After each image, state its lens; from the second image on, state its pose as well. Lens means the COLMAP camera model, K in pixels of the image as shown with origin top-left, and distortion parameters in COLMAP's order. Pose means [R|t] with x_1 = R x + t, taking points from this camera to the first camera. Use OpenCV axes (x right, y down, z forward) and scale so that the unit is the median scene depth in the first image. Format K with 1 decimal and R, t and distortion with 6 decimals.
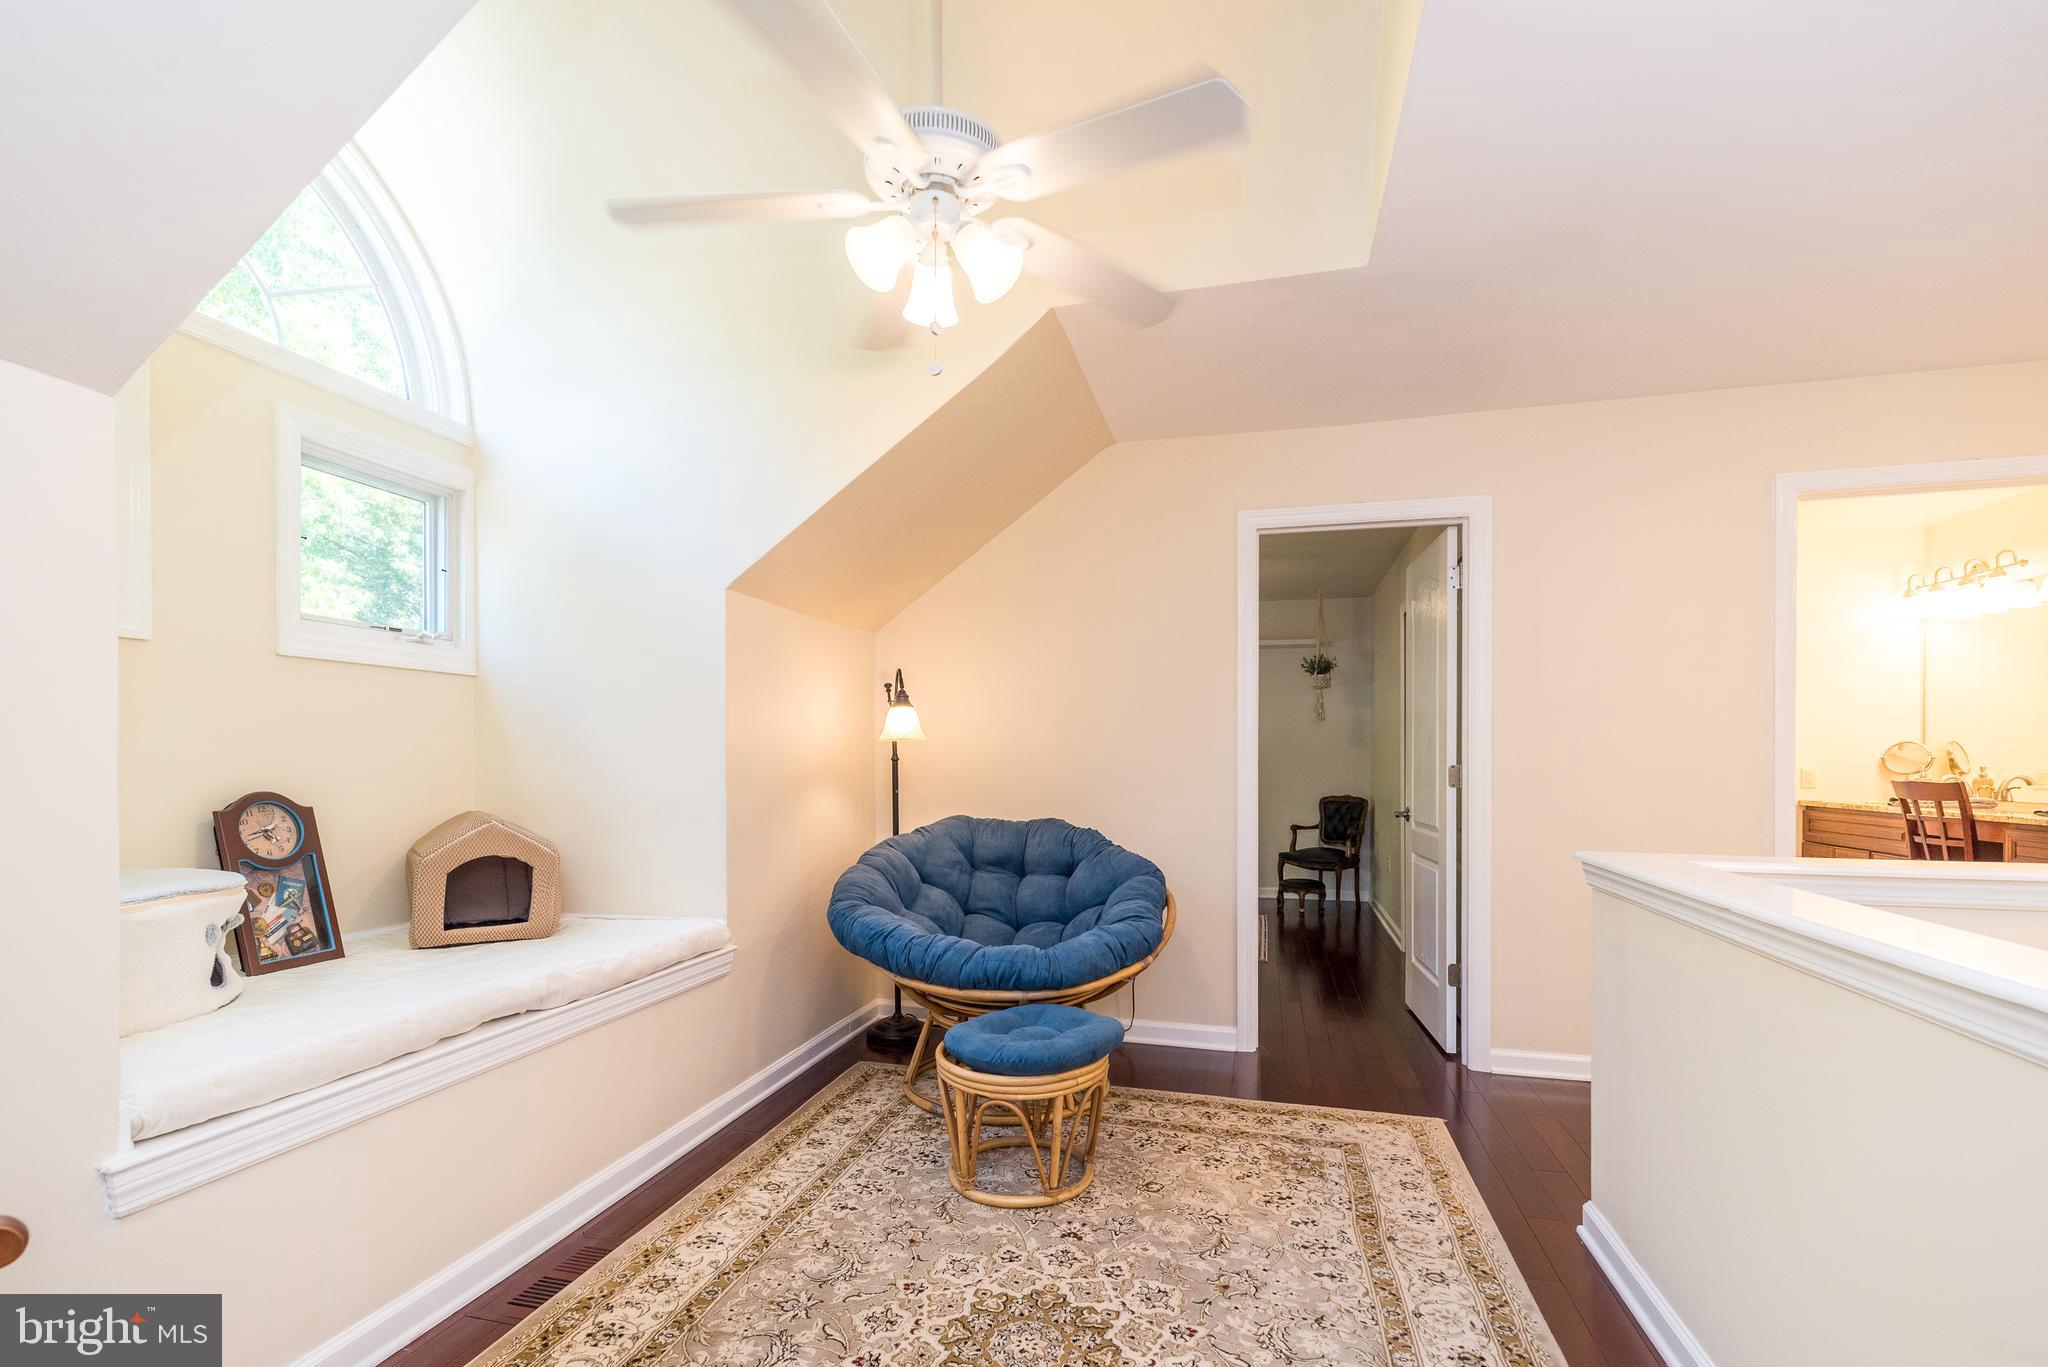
lens RADIAL K [[911.9, 0, 1023.6], [0, 911.9, 768.4], [0, 0, 1]] dist [0.015580, 0.000049]
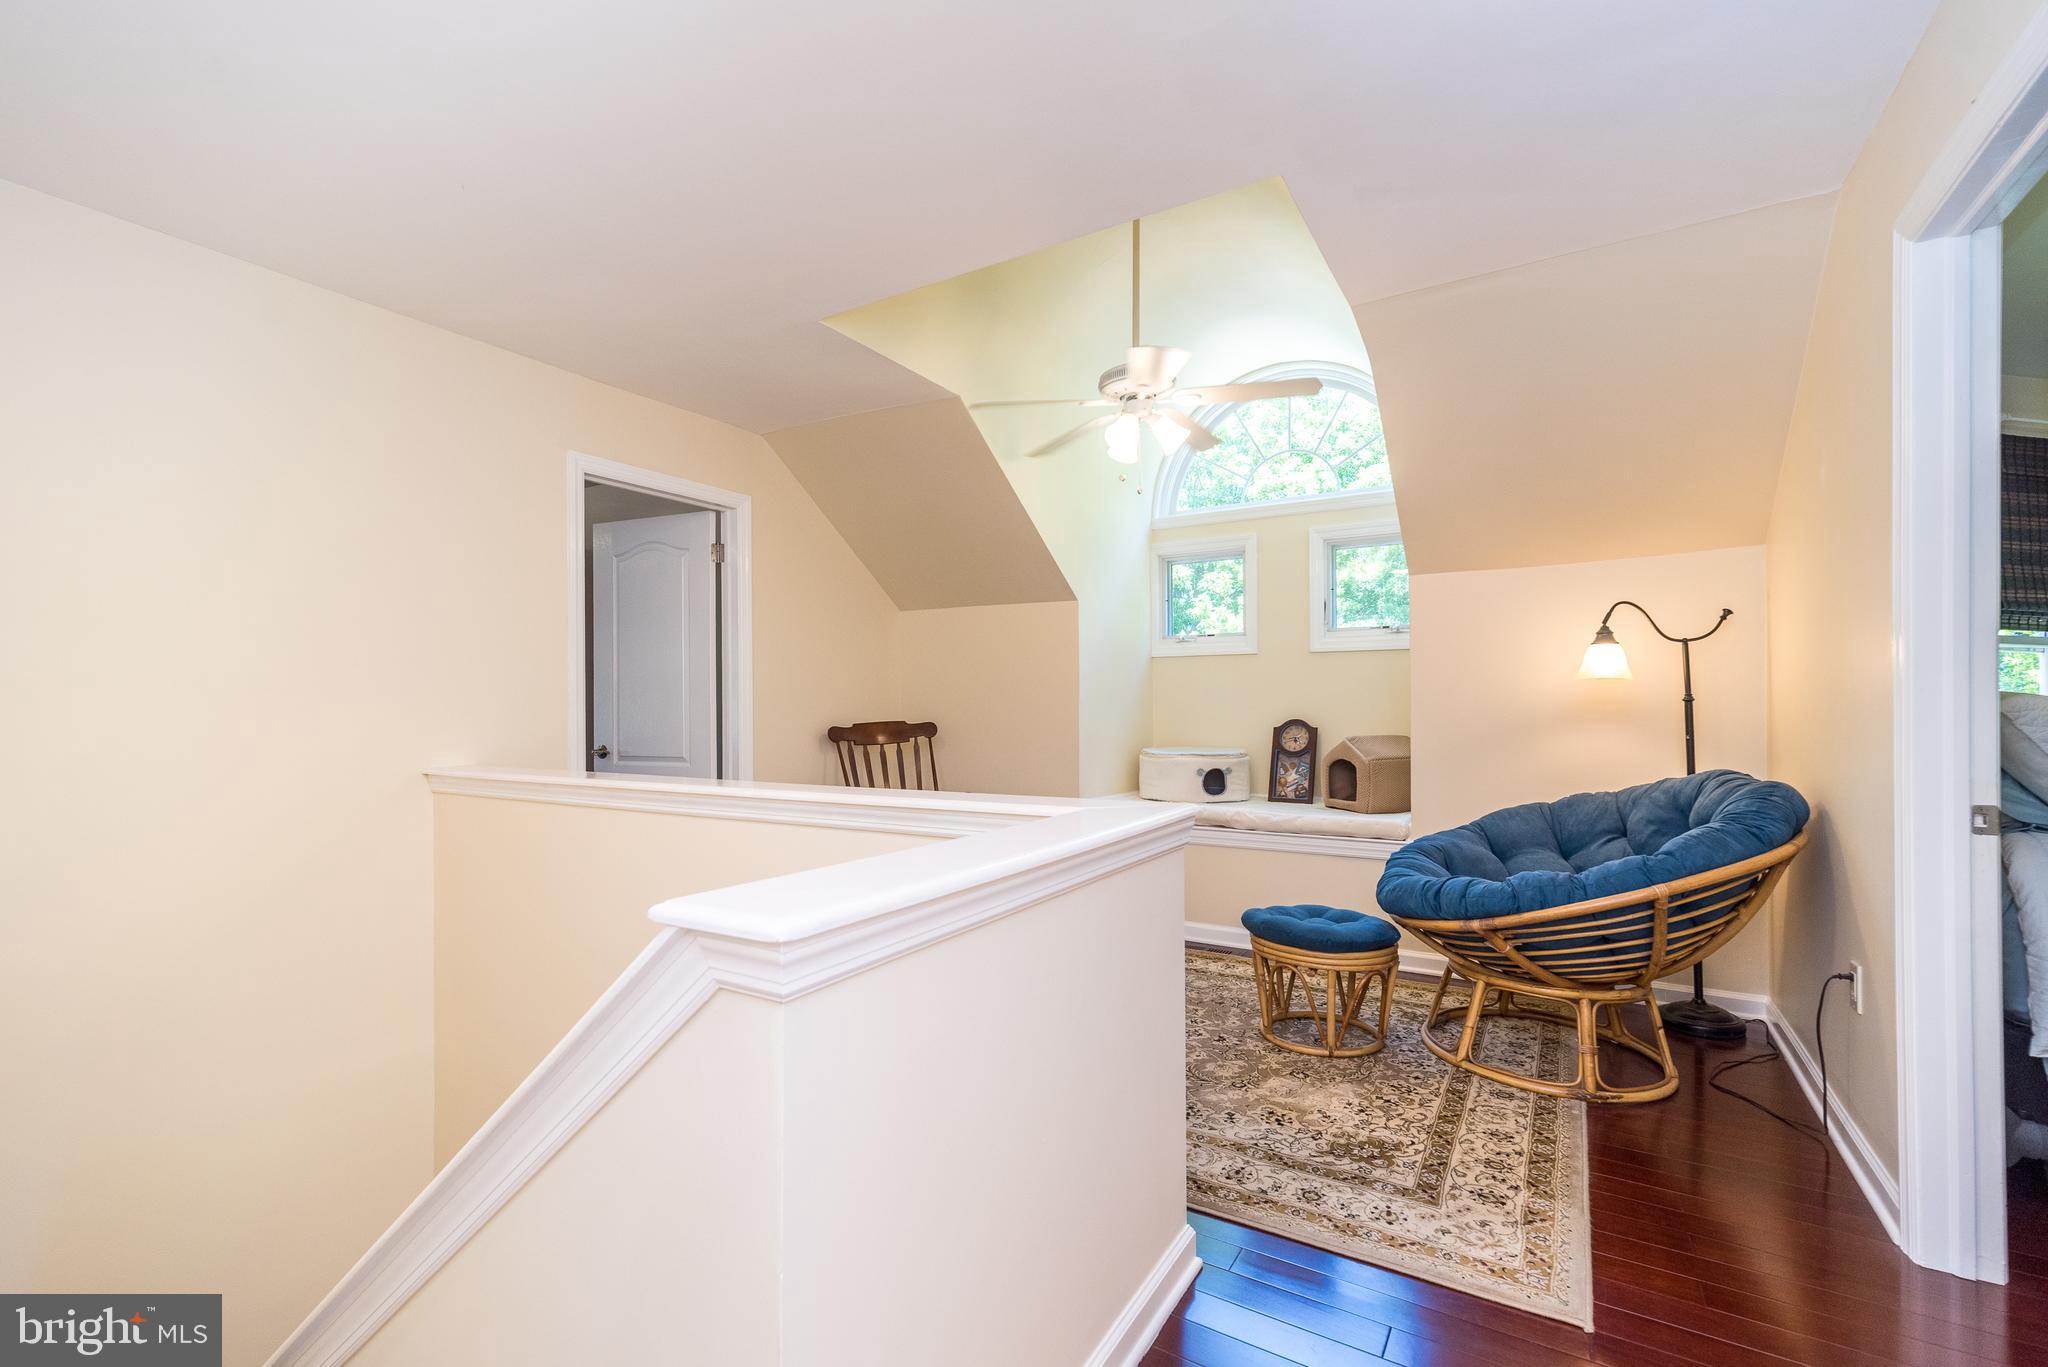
lens RADIAL K [[909.0, 0, 1024.0], [0, 909.0, 683.5], [0, 0, 1]] dist [-0.000536, 0.007055]
pose [[-0.284835, -0.019100, -0.958386, 1.314518], [0.004160, 0.999767, -0.021161, -0.015051], [0.958568, -0.010015, -0.284689, 0.970090]]
